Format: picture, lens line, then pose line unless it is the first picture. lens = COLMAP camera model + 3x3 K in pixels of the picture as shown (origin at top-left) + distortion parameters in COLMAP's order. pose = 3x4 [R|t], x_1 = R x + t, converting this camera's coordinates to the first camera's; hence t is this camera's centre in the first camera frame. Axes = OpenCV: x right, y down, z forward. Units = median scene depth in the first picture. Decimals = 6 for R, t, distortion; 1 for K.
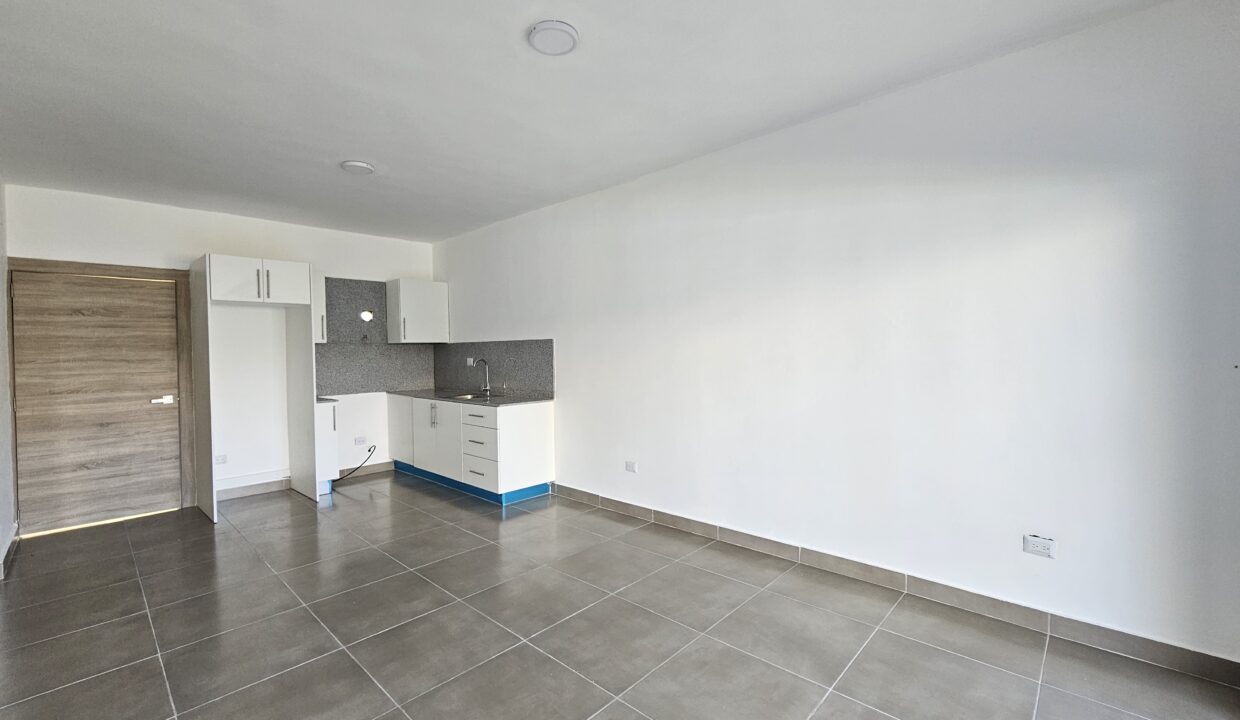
lens RADIAL K [[506.7, 0, 615.7], [0, 506.7, 357.2], [0, 0, 1]] dist [-0.000709, -0.000311]
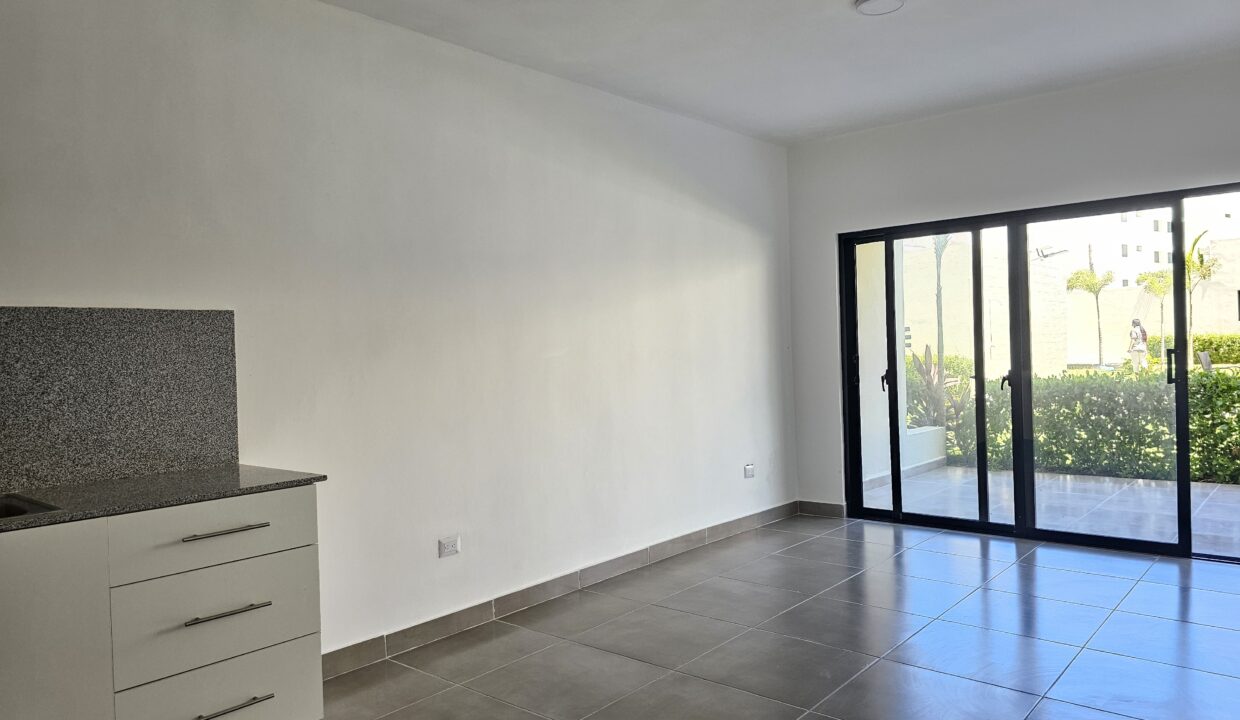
lens RADIAL K [[830.5, 0, 620.0], [0, 830.5, 360.0], [0, 0, 1]] dist [0.025703, -0.005437]
pose [[-0.045169, 0.000497, 0.998979, -0.893877], [0.048413, 0.998826, 0.001693, 0.017617], [-0.997806, 0.048440, -0.045140, 0.840579]]
